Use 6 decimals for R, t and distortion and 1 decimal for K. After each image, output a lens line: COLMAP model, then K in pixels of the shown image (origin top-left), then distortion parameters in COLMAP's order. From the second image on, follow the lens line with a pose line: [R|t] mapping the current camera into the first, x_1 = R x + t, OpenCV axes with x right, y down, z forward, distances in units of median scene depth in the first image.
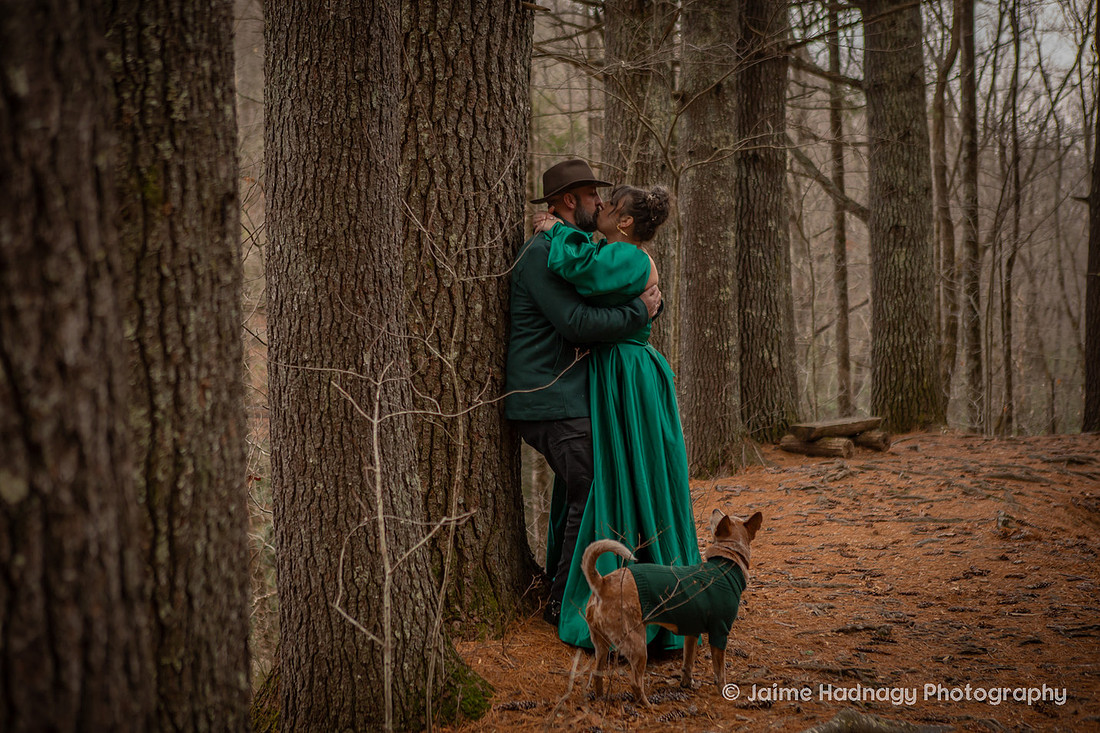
lens RADIAL K [[1889.1, 0, 550.2], [0, 1889.1, 363.5], [0, 0, 1]] dist [0.115425, 0.000000]
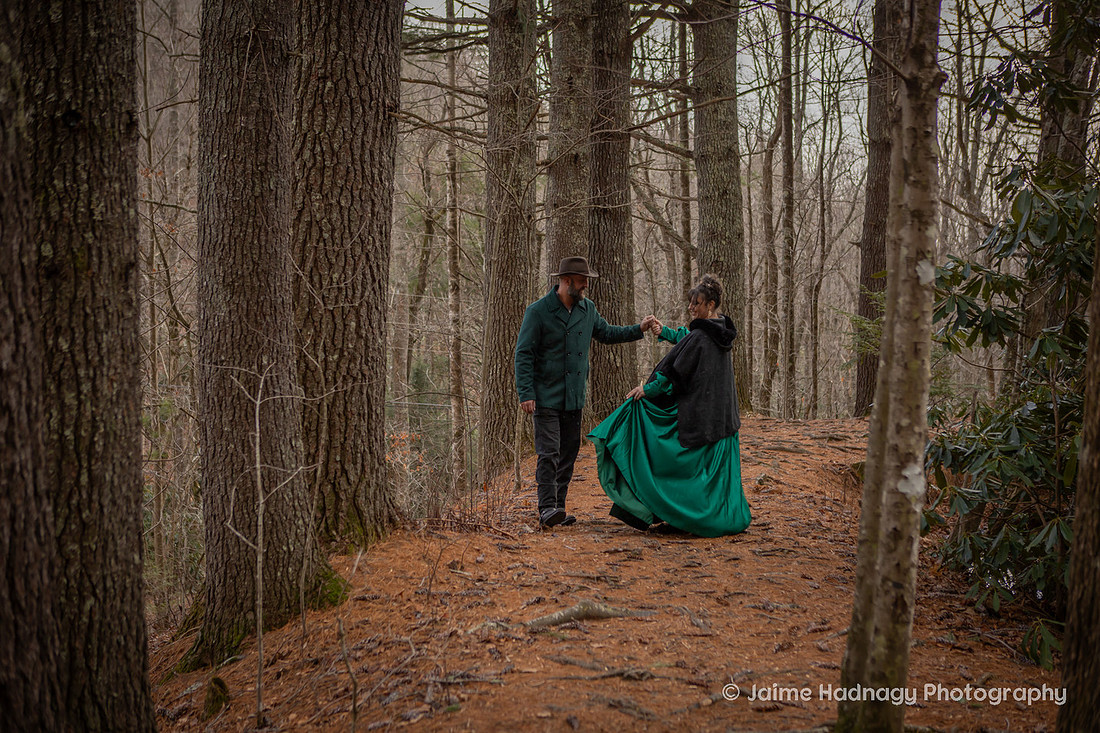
lens RADIAL K [[1512.3, 0, 548.9], [0, 1512.3, 364.8], [0, 0, 1]] dist [0.009359, 0.000000]
pose [[0.999240, 0.013197, 0.036681, 0.069401], [-0.013335, 0.999905, 0.003516, -0.004983], [-0.036632, -0.004003, 0.999321, -0.154924]]
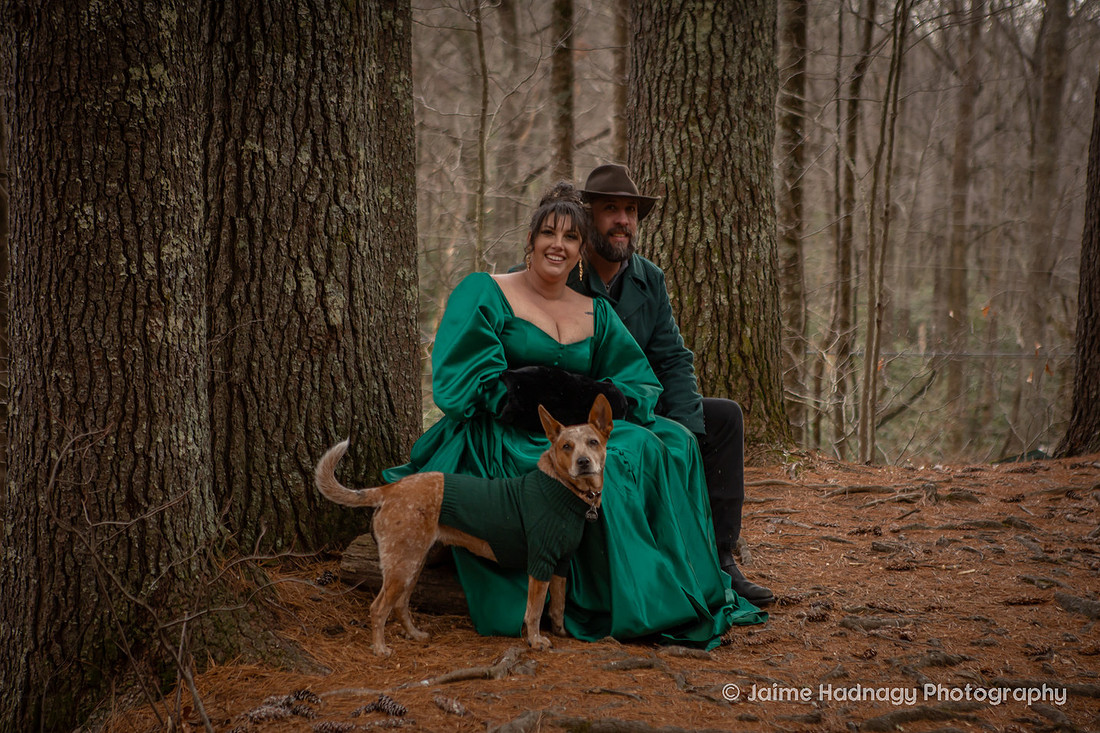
lens RADIAL K [[2217.1, 0, 551.0], [0, 2217.1, 368.5], [0, 0, 1]] dist [0.174364, 0.000000]
pose [[0.989097, 0.023259, 0.145417, 0.227264], [-0.034372, 0.996637, 0.074383, -0.045725], [-0.143198, -0.078571, 0.986570, 1.400684]]
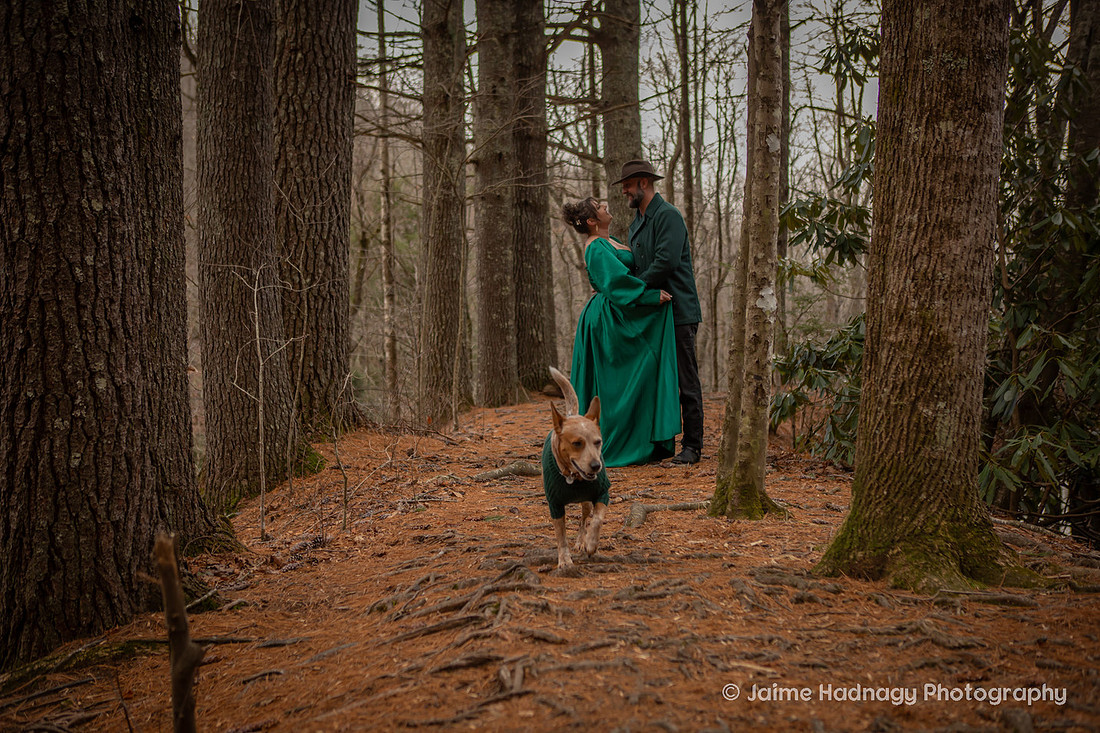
lens RADIAL K [[1422.5, 0, 548.3], [0, 1422.5, 365.1], [0, 0, 1]] dist [-0.003210, 0.000000]
pose [[0.995934, -0.002531, 0.090053, 0.050942], [0.004273, 0.999807, -0.019158, 0.098310], [-0.089987, 0.019465, 0.995753, -0.313591]]
